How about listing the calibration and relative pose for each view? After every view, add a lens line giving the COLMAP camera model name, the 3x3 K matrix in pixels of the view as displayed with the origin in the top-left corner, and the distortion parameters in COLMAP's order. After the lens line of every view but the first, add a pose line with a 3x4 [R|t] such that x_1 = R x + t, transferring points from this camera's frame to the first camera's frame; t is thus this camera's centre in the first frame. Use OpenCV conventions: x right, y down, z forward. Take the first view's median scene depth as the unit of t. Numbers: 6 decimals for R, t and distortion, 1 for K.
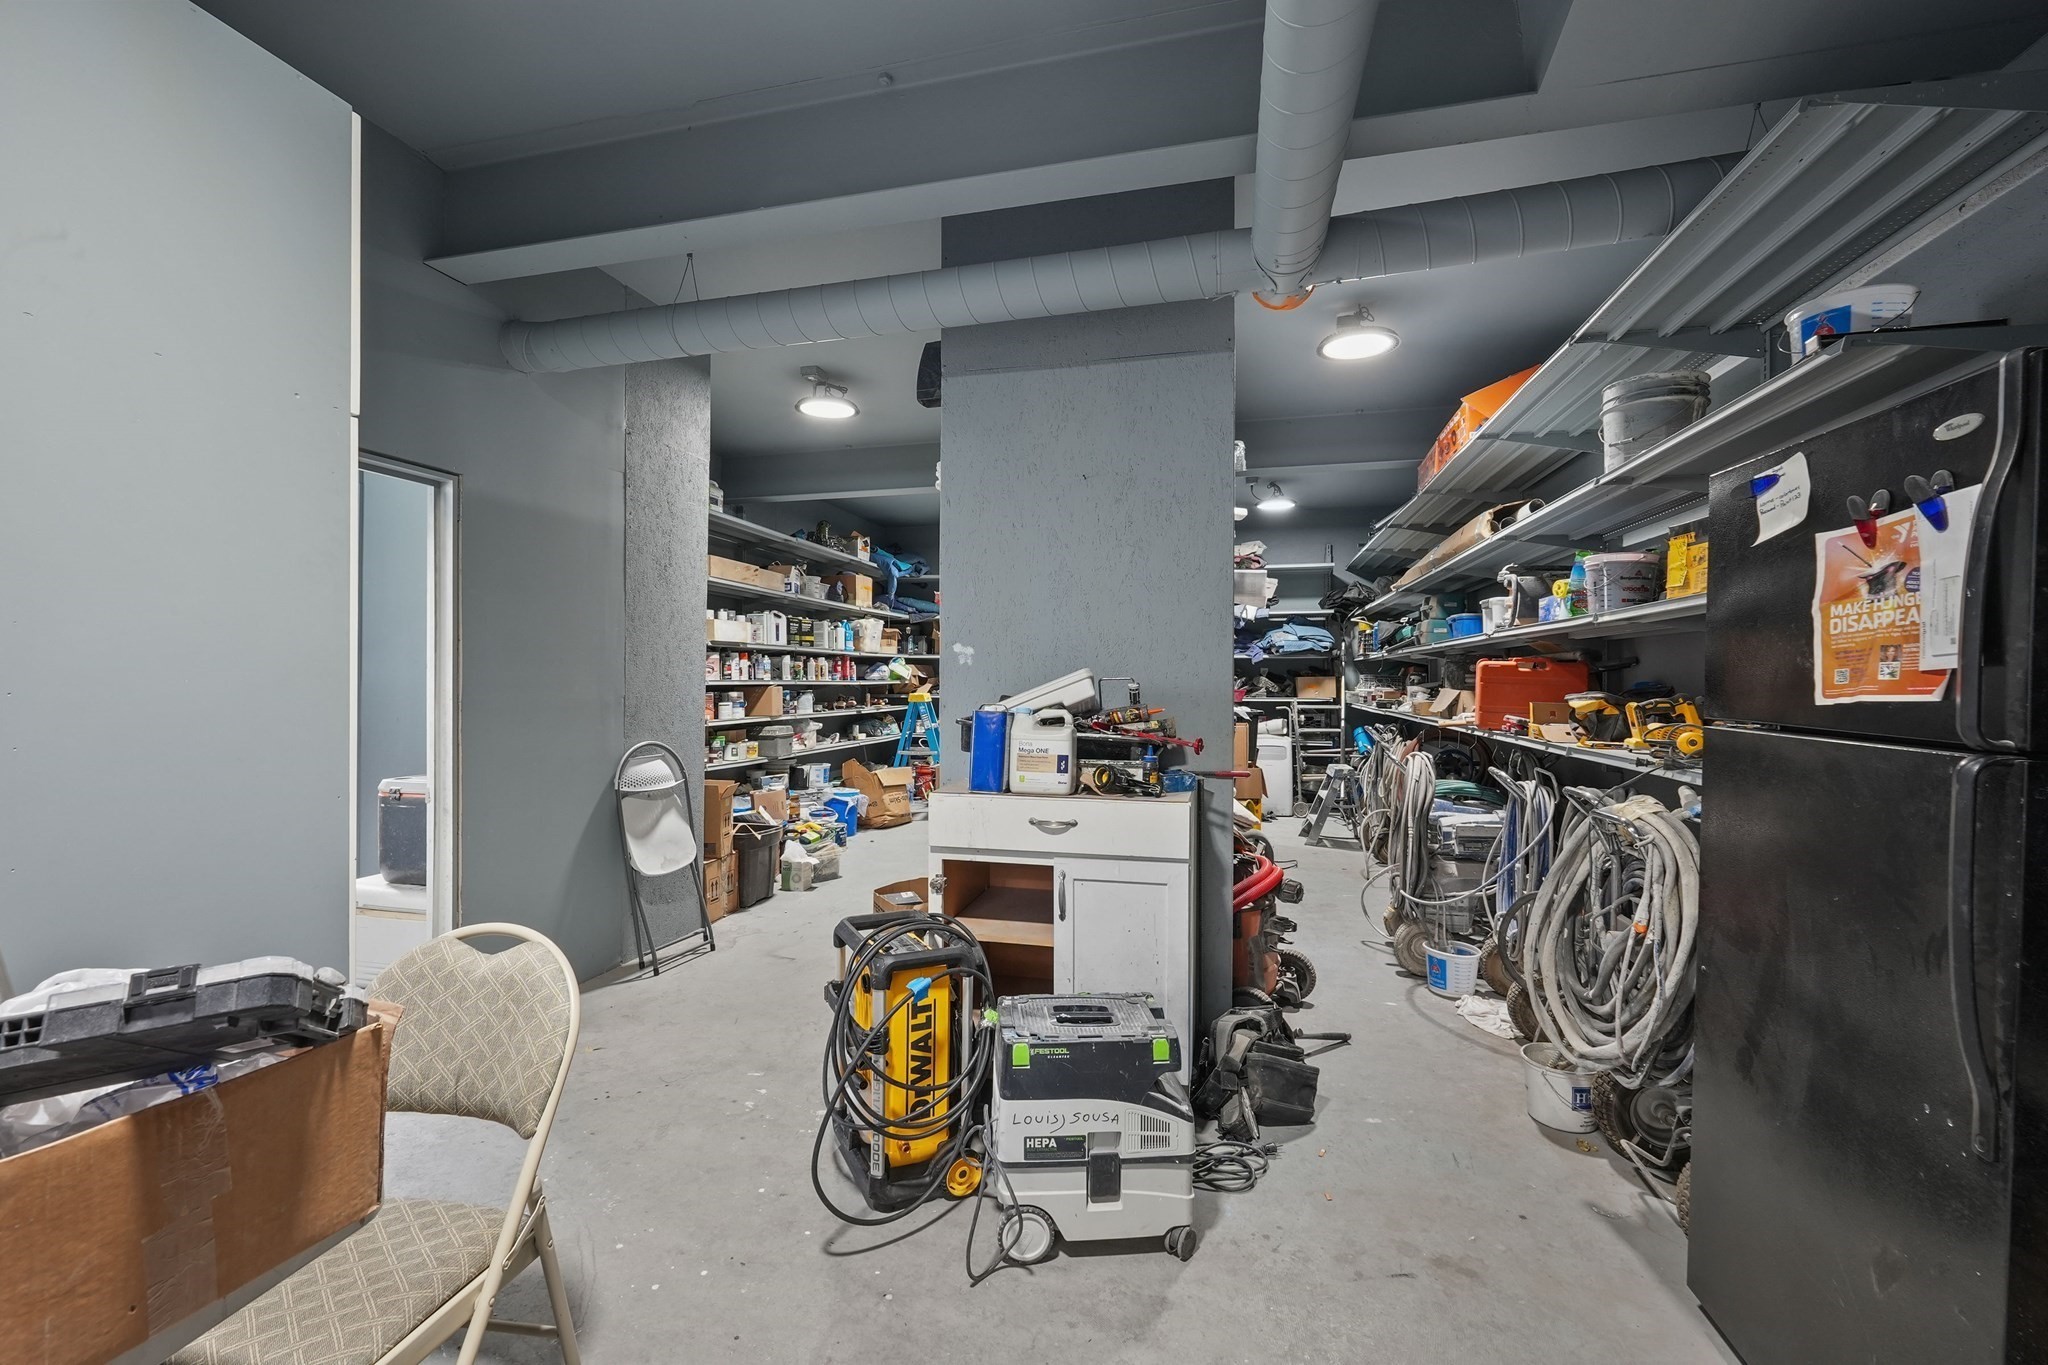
lens RADIAL K [[854.5, 0, 1024.1], [0, 854.5, 676.3], [0, 0, 1]] dist [-0.007514, 0.004735]
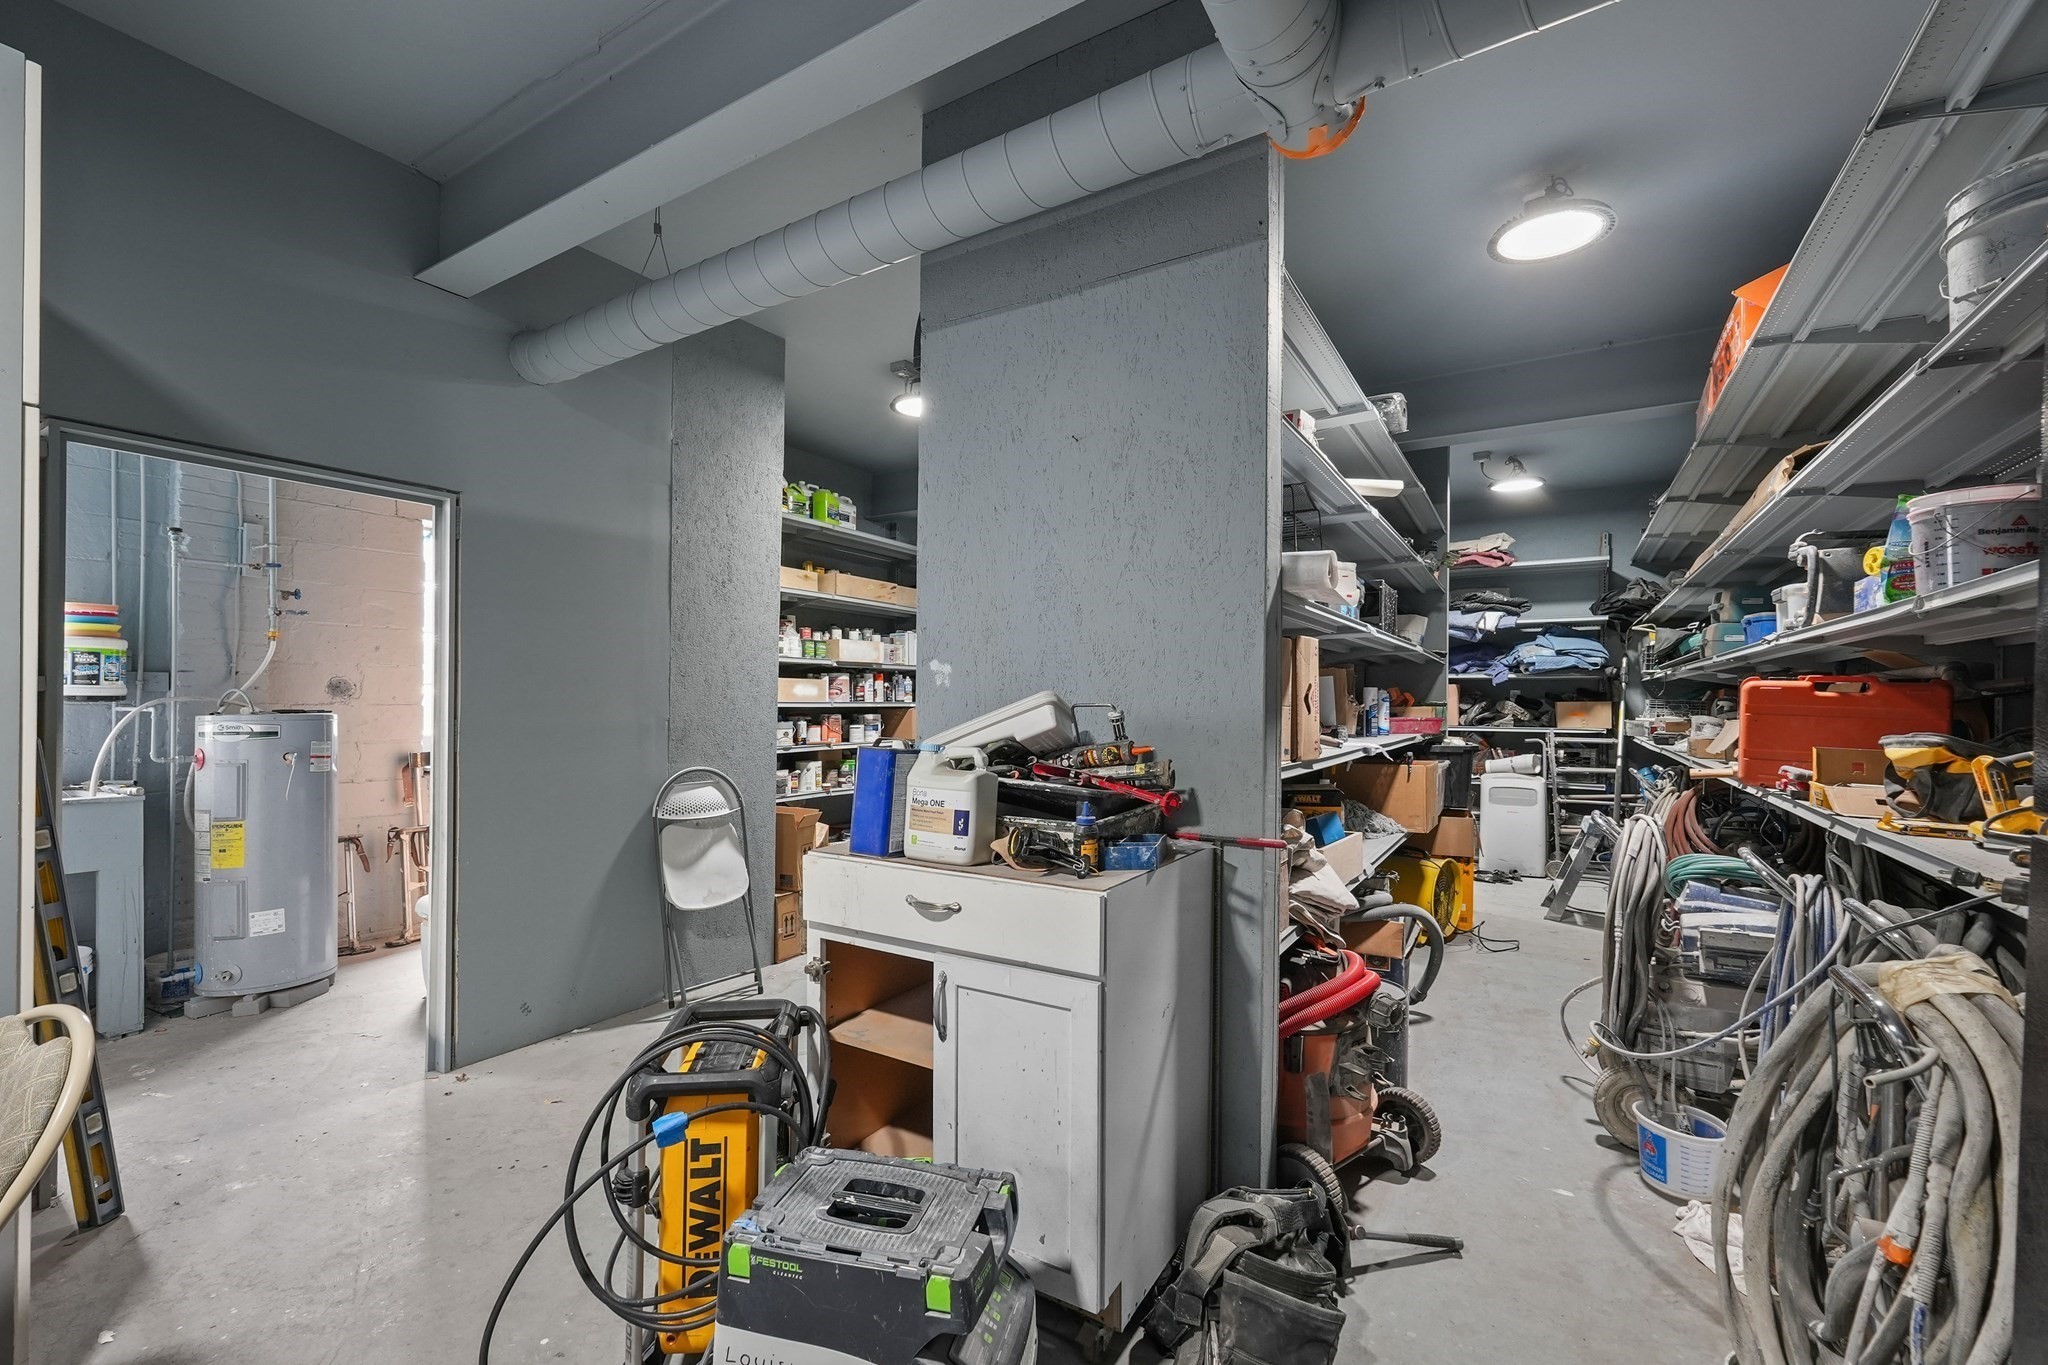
lens RADIAL K [[859.0, 0, 1032.5], [0, 859.0, 695.3], [0, 0, 1]] dist [-0.007726, 0.003503]
pose [[0.953361, 0.003147, -0.301815, 0.209480], [-0.004059, 0.999989, -0.002395, -0.002772], [0.301804, 0.003509, 0.953364, 0.207900]]
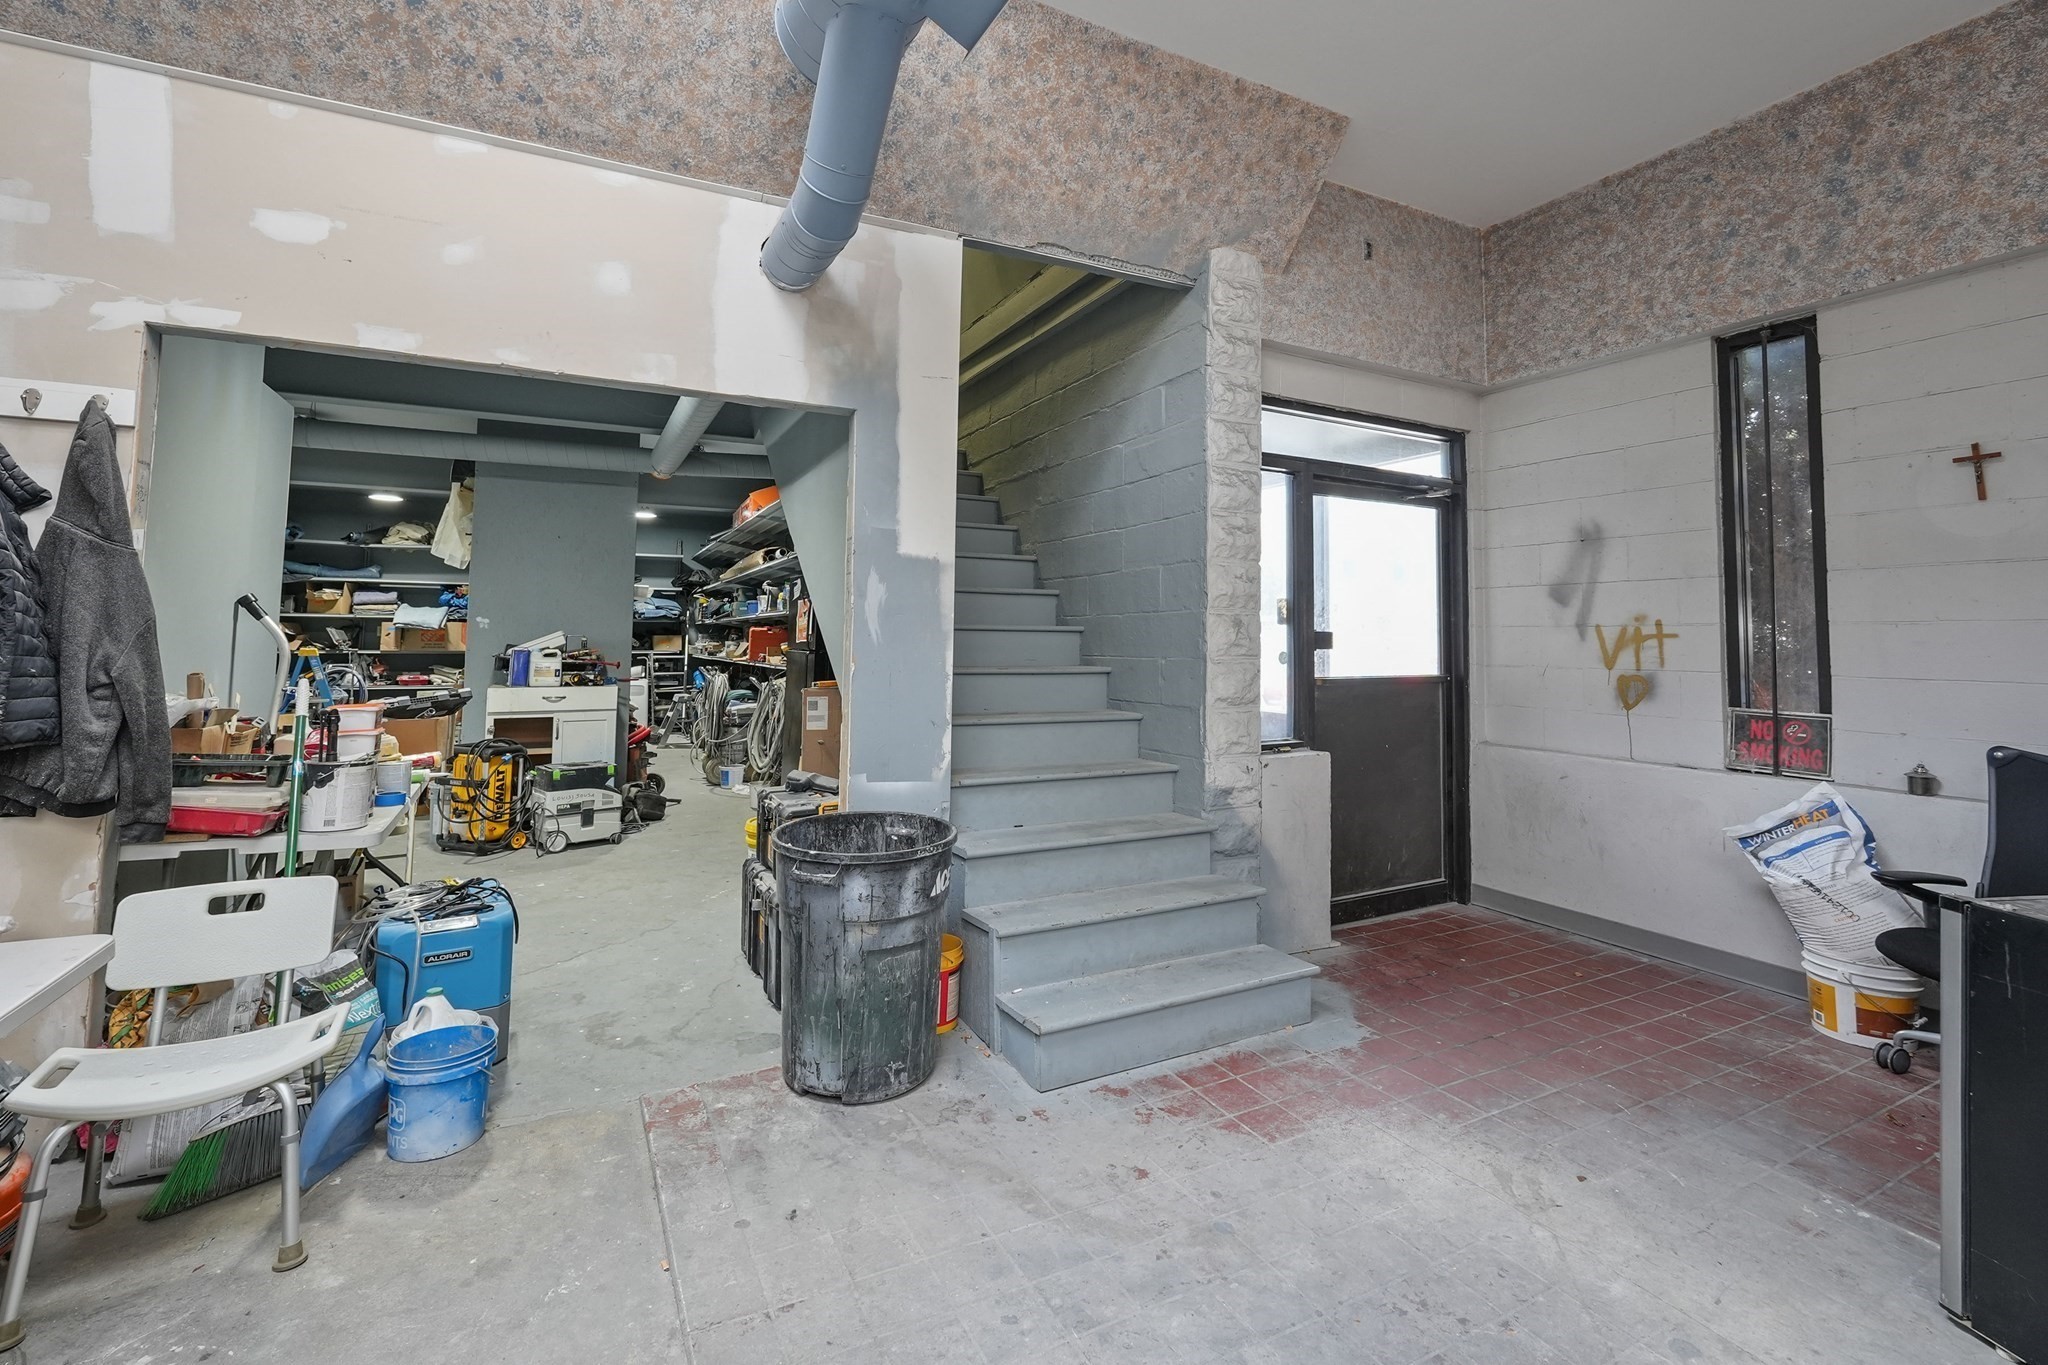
lens RADIAL K [[896.1, 0, 1022.9], [0, 896.1, 572.4], [0, 0, 1]] dist [-0.001650, 0.000014]
pose [[0.758520, 0.049824, 0.649742, -0.375740], [-0.004421, 0.997443, -0.071326, -0.000210], [-0.651634, 0.051230, 0.756801, -1.061411]]
